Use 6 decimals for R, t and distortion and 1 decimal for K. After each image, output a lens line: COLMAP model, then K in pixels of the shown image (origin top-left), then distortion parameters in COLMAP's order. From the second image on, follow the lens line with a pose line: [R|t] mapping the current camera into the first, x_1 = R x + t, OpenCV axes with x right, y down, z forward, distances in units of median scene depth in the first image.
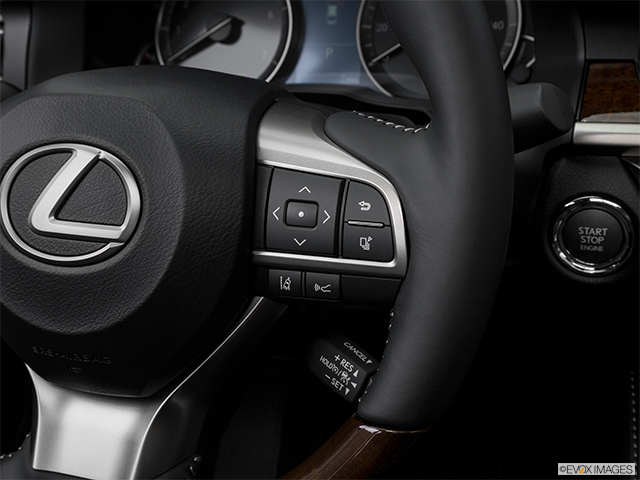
lens RADIAL K [[940.4, 0, 320.0], [0, 940.4, 240.0], [0, 0, 1]] dist [0.016272, -0.002409]
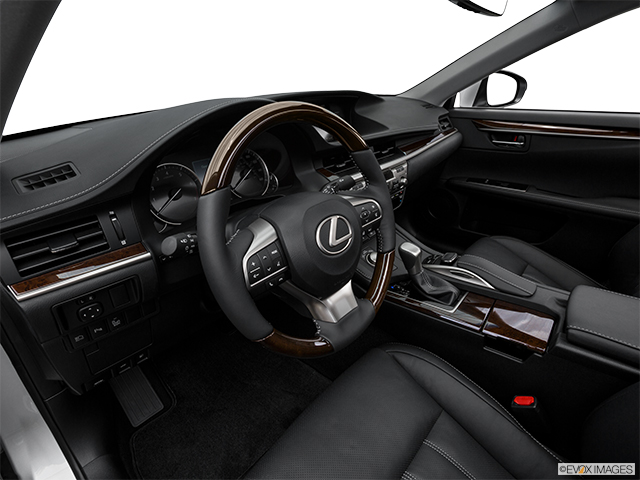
lens RADIAL K [[338.7, 0, 320.0], [0, 338.7, 240.0], [0, 0, 1]] dist [-0.063942, 0.000459]
pose [[0.335143, -0.352495, 0.873743, -1.317733], [0.345044, 0.908868, 0.234317, -0.315600], [-0.876712, 0.222950, 0.426227, 0.548994]]
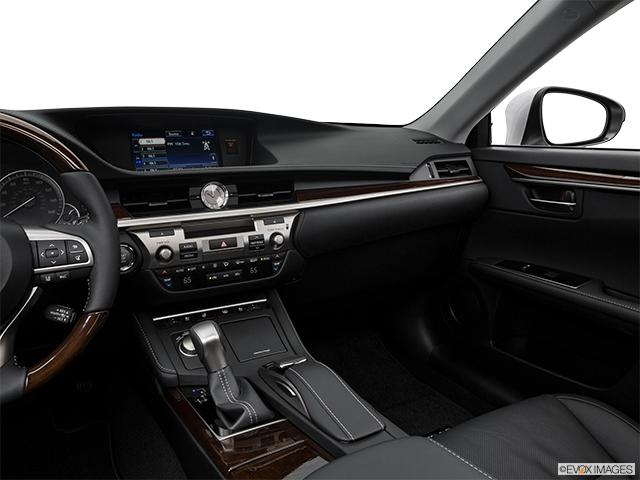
lens RADIAL K [[533.7, 0, 320.0], [0, 533.7, 240.0], [0, 0, 1]] dist [-0.079813, 0.006684]
pose [[0.626673, -0.107735, 0.771799, -0.730586], [0.249417, 0.966029, -0.067671, 0.244993], [-0.738290, 0.234907, 0.632256, -0.665500]]
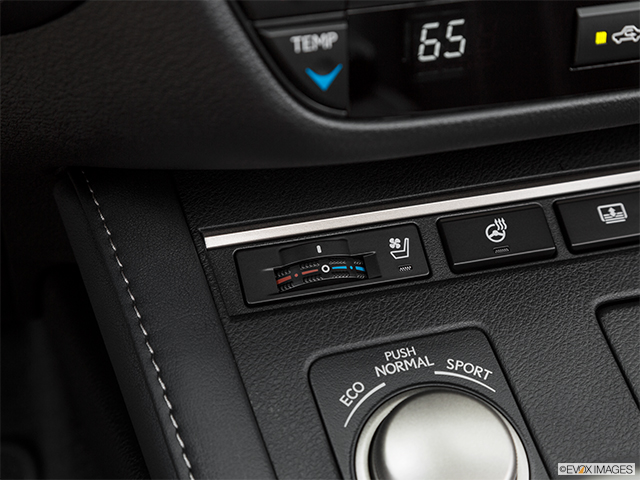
lens RADIAL K [[1208.7, 0, 320.0], [0, 1208.7, 240.0], [0, 0, 1]] dist [0.058171, 0.101456]
pose [[0.783457, -0.275787, 0.556899, 0.093343], [0.171052, 0.957219, 0.233394, 0.054530], [-0.597441, -0.087595, 0.797114, 0.601852]]
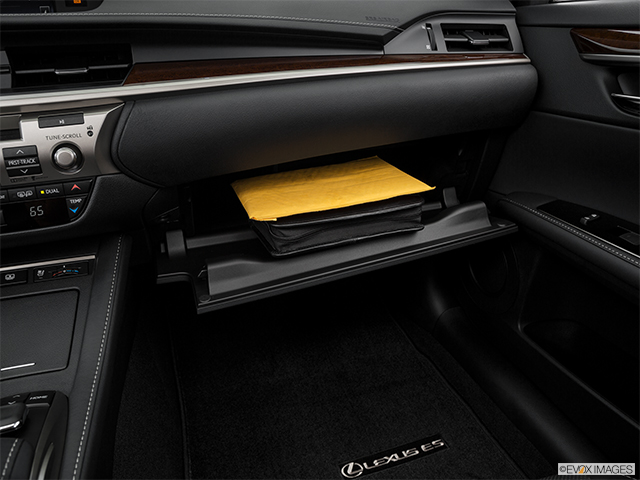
lens RADIAL K [[487.4, 0, 320.0], [0, 487.4, 240.0], [0, 0, 1]] dist [-0.135599, 0.081777]
pose [[0.762200, -0.208586, 0.612816, 0.676712], [0.199740, 0.976254, 0.083860, 0.253028], [-0.615756, 0.058486, 0.785763, -0.256540]]
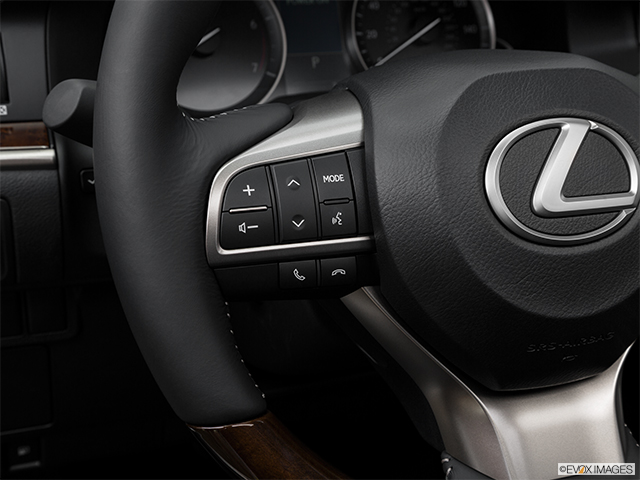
lens RADIAL K [[940.4, 0, 320.0], [0, 940.4, 240.0], [0, 0, 1]] dist [0.016272, -0.002409]
pose [[0.745045, -0.152067, 0.649448, -1.080421], [0.194911, 0.980802, 0.006051, -0.033911], [-0.637900, 0.122077, 0.760382, 0.440998]]
